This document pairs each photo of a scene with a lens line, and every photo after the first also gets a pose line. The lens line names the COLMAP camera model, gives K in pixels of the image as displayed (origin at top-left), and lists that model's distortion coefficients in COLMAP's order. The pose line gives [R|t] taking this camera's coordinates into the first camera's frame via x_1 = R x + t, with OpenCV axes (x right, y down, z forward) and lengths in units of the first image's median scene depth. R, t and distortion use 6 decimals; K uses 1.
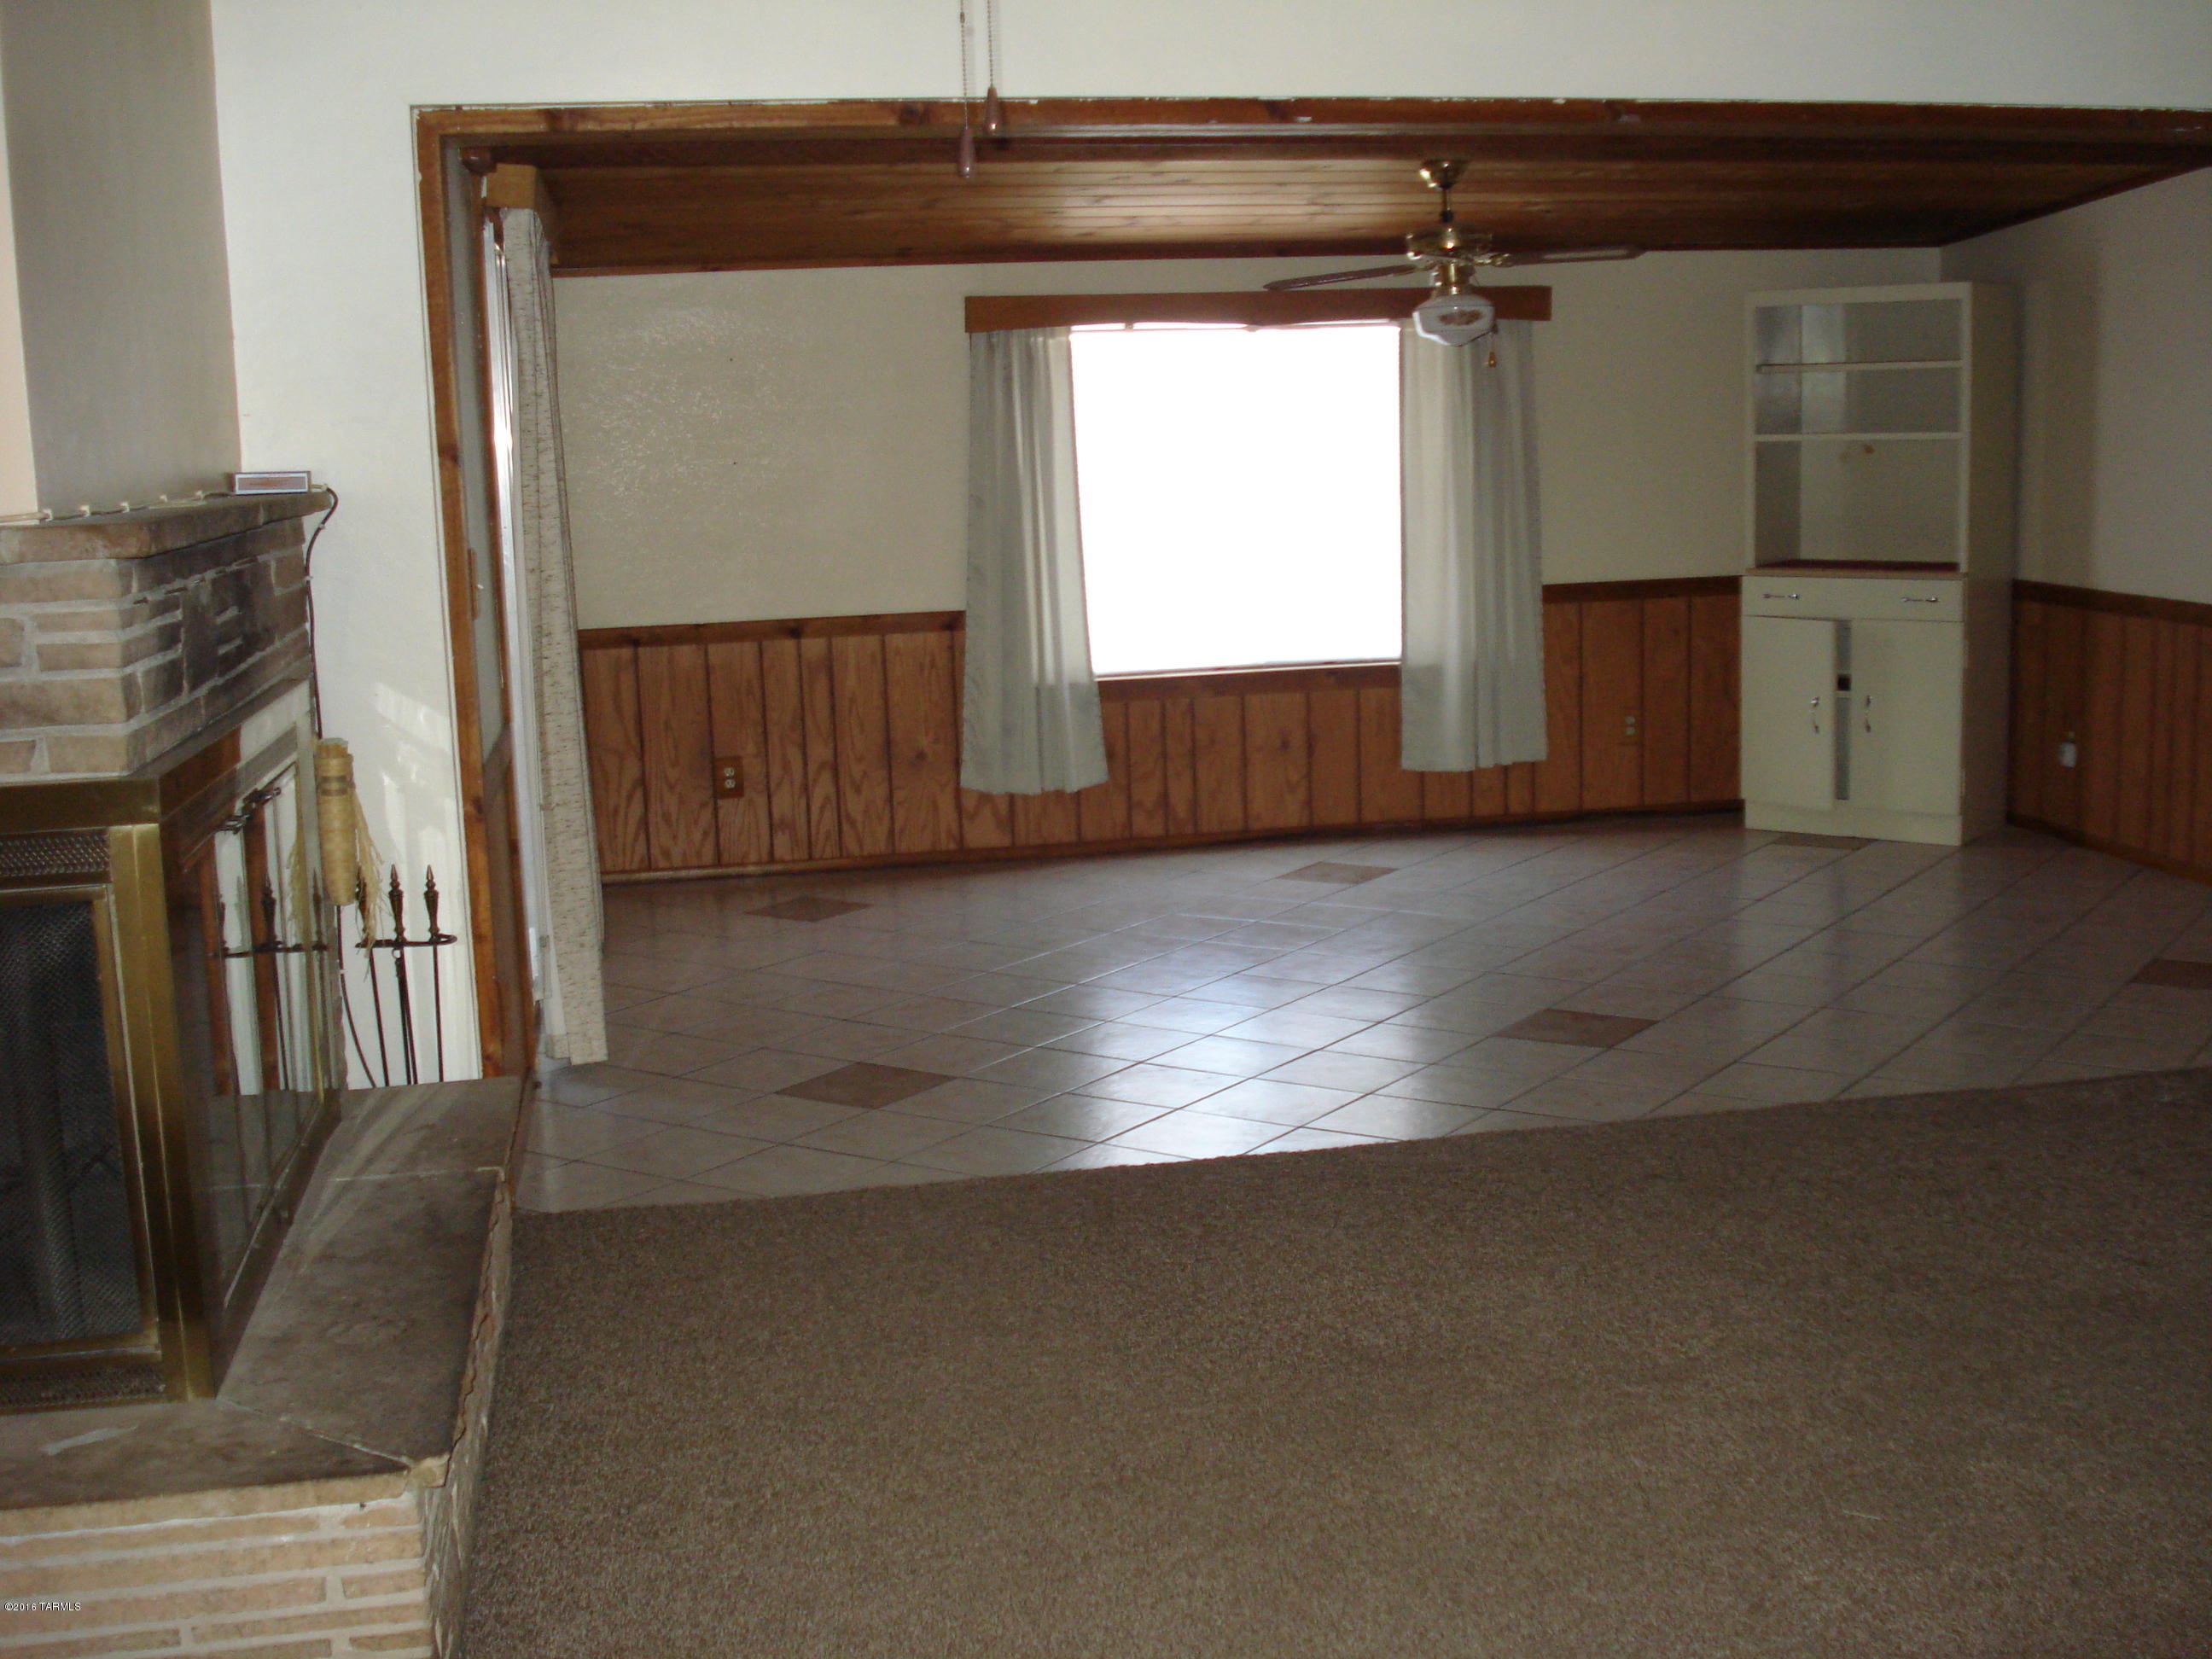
lens RADIAL K [[2540.1, 0, 1106.0], [0, 2540.1, 829.5], [0, 0, 1]] dist [-0.017186, -0.032797]
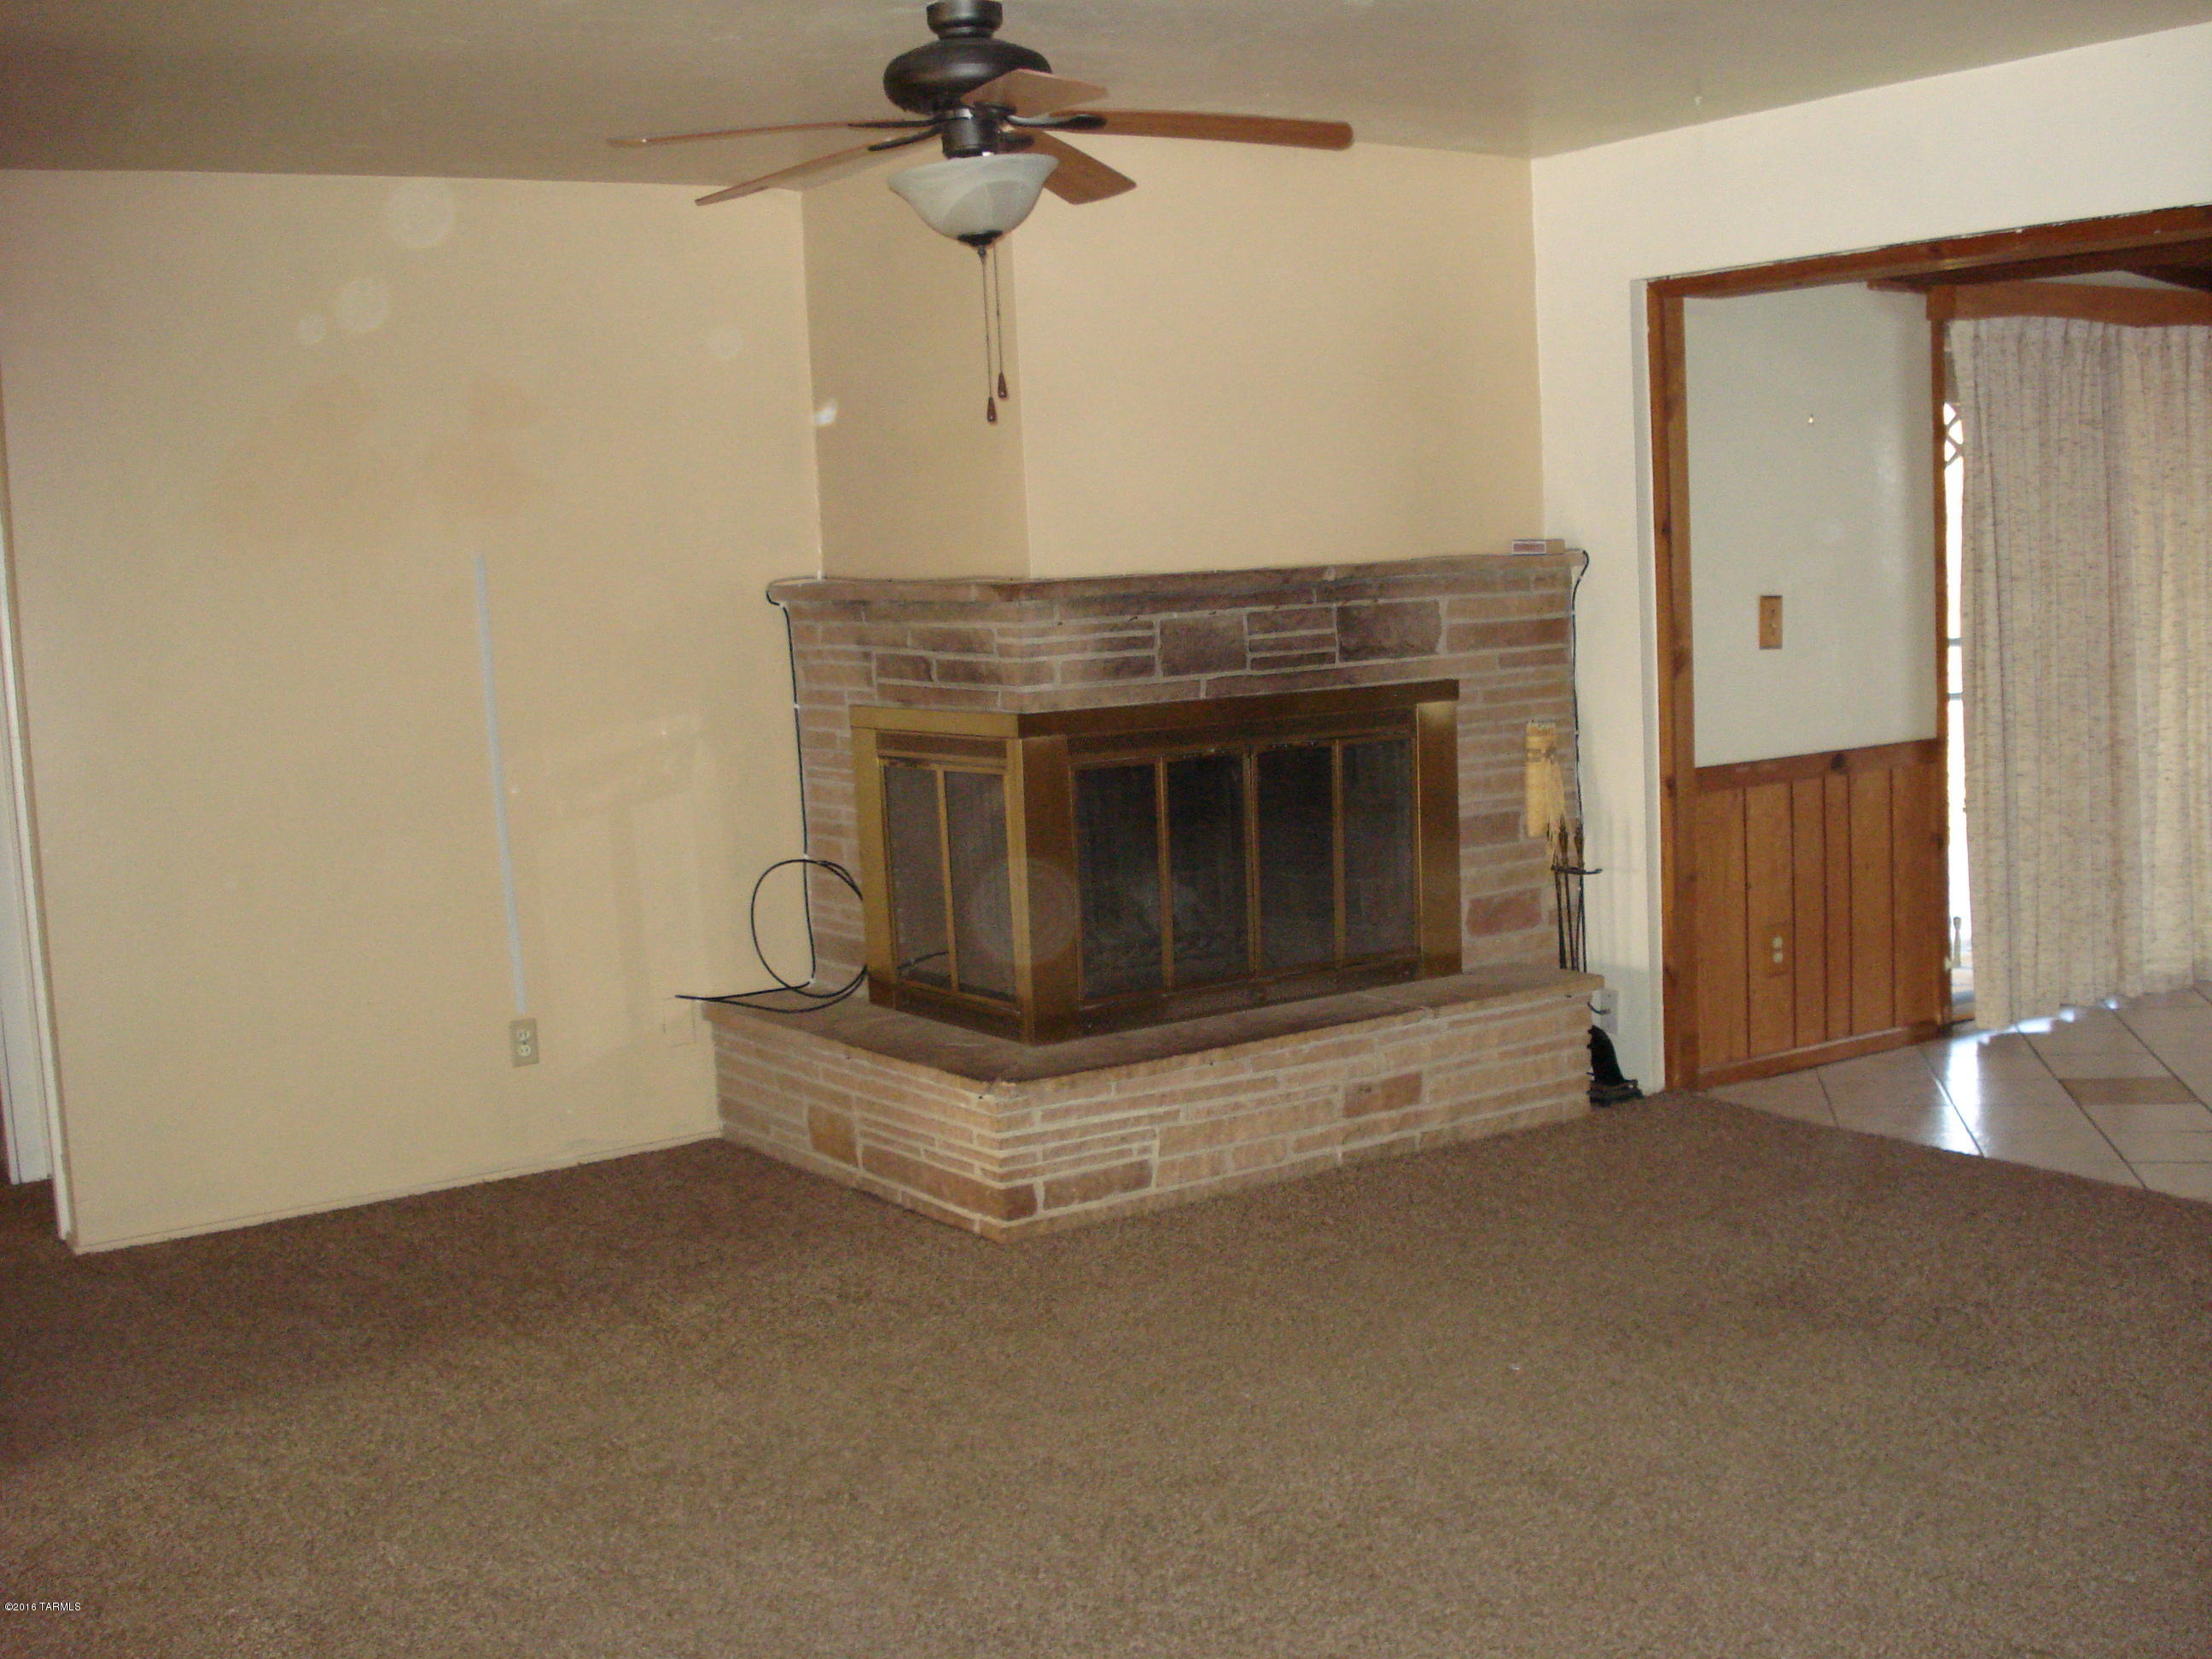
lens RADIAL K [[2540.1, 0, 1106.0], [0, 2540.1, 829.5], [0, 0, 1]] dist [-0.017186, -0.032797]
pose [[0.416939, 0.119410, -0.901057, 1.413644], [-0.113307, 0.990428, 0.078825, -0.094633], [0.901845, 0.069231, 0.426478, 0.239799]]
